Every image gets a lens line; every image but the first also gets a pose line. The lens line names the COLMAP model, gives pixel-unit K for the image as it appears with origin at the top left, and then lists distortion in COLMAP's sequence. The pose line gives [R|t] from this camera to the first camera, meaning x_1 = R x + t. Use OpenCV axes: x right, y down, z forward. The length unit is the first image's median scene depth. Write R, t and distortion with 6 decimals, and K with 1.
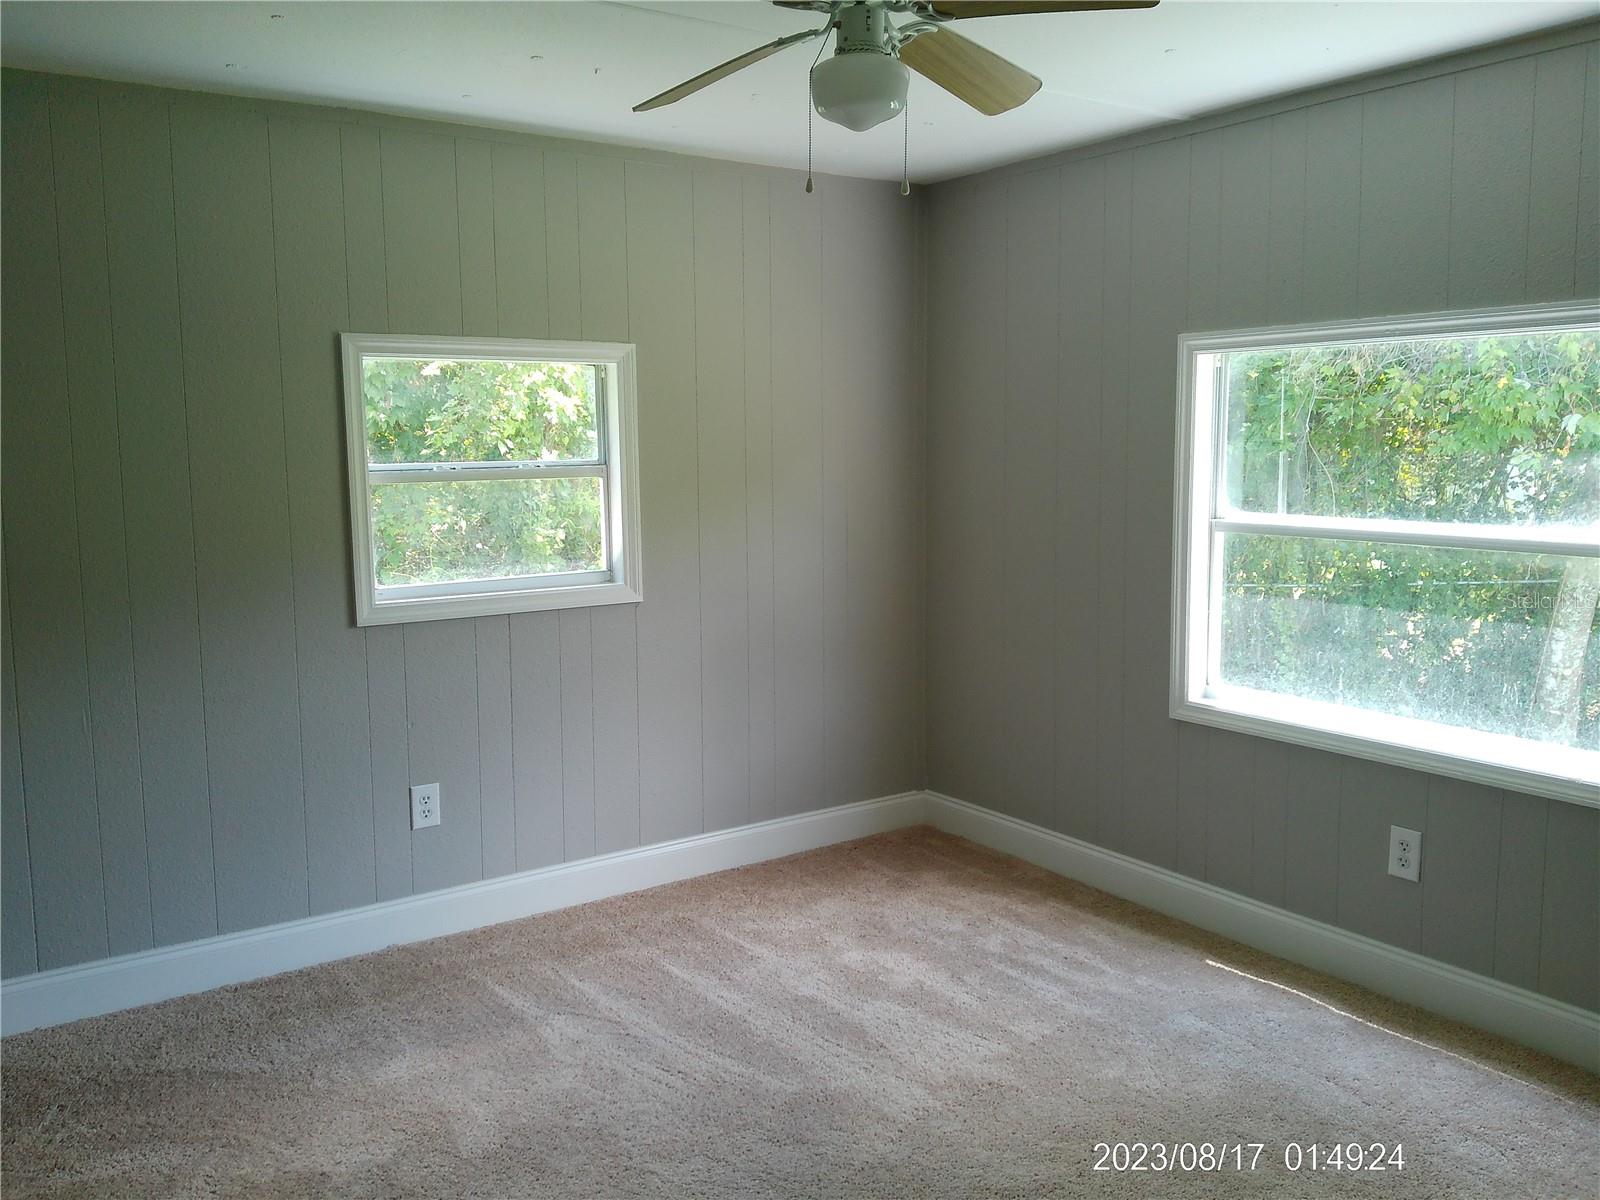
lens RADIAL K [[1256.2, 0, 800.0], [0, 1256.2, 600.0], [0, 0, 1]] dist [-0.000683, -0.000549]
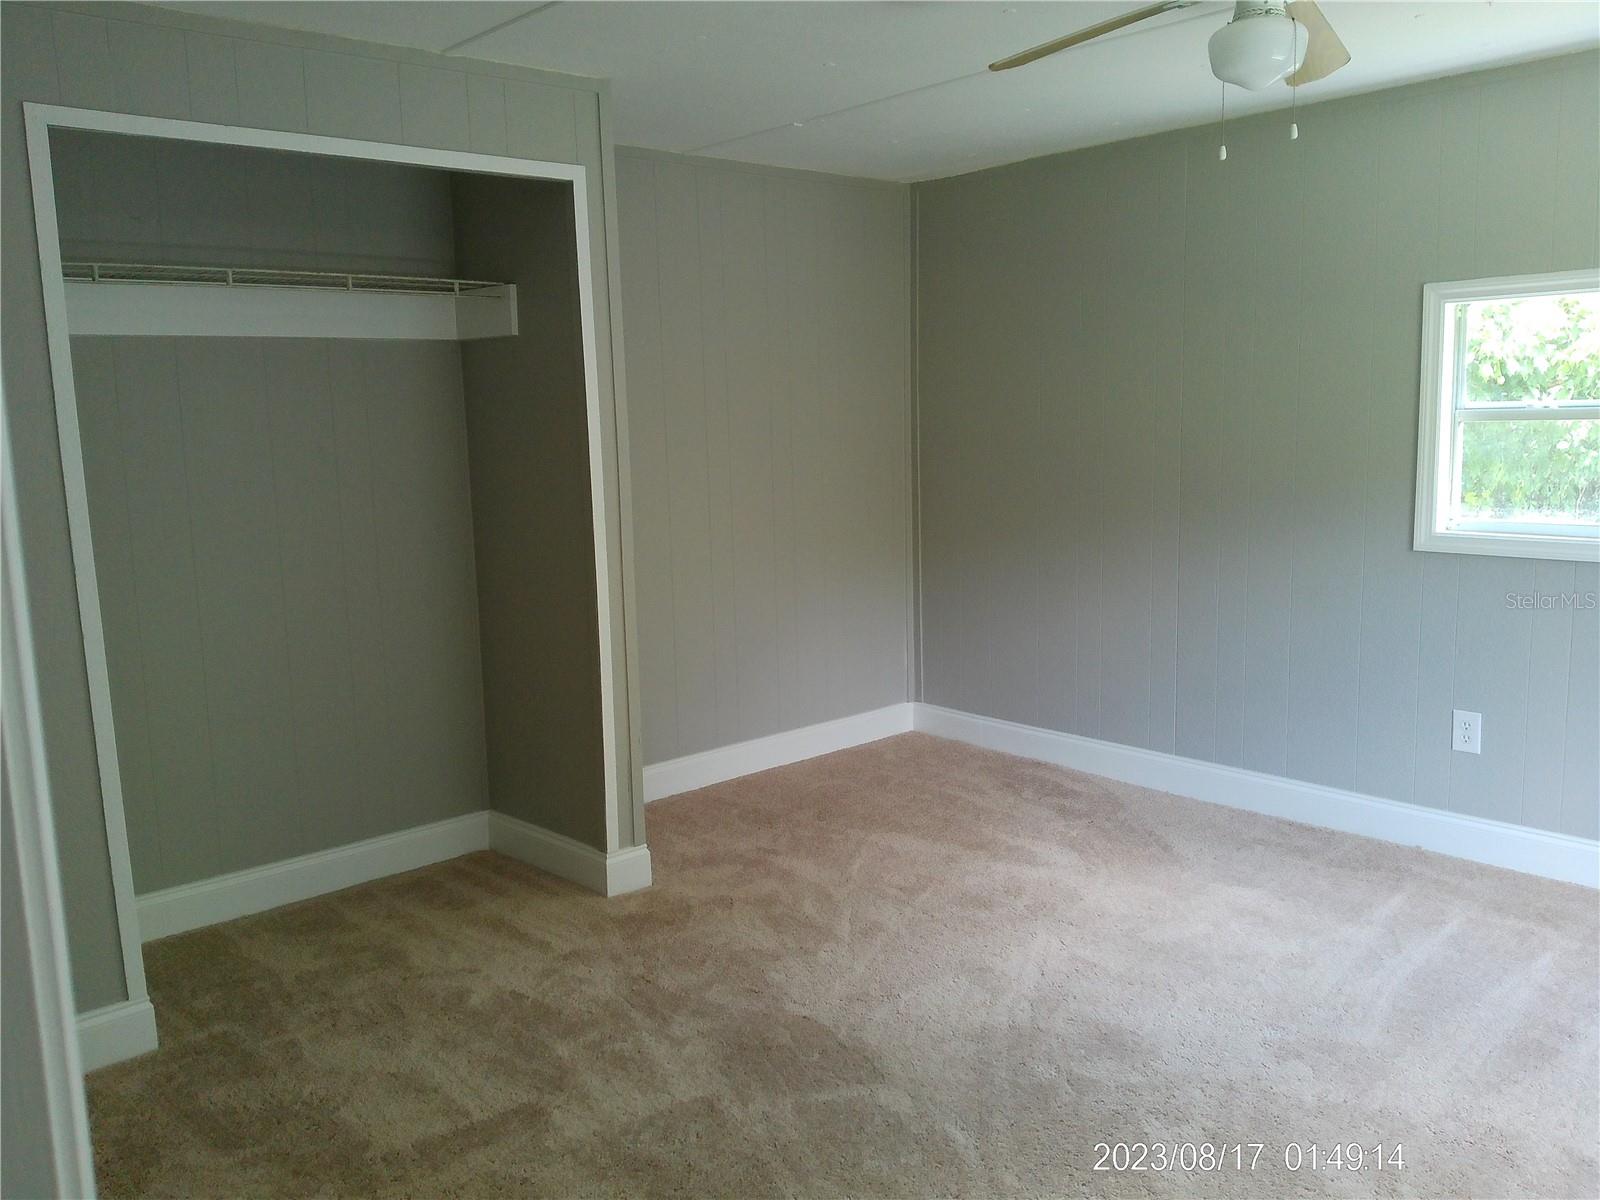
lens RADIAL K [[1347.2, 0, 800.0], [0, 1347.2, 600.0], [0, 0, 1]] dist [-0.003519, -0.003254]
pose [[0.139403, 0.157030, -0.977706, 0.772912], [-0.090252, 0.985252, 0.145373, -0.062482], [0.986114, 0.067975, 0.151519, 0.304485]]
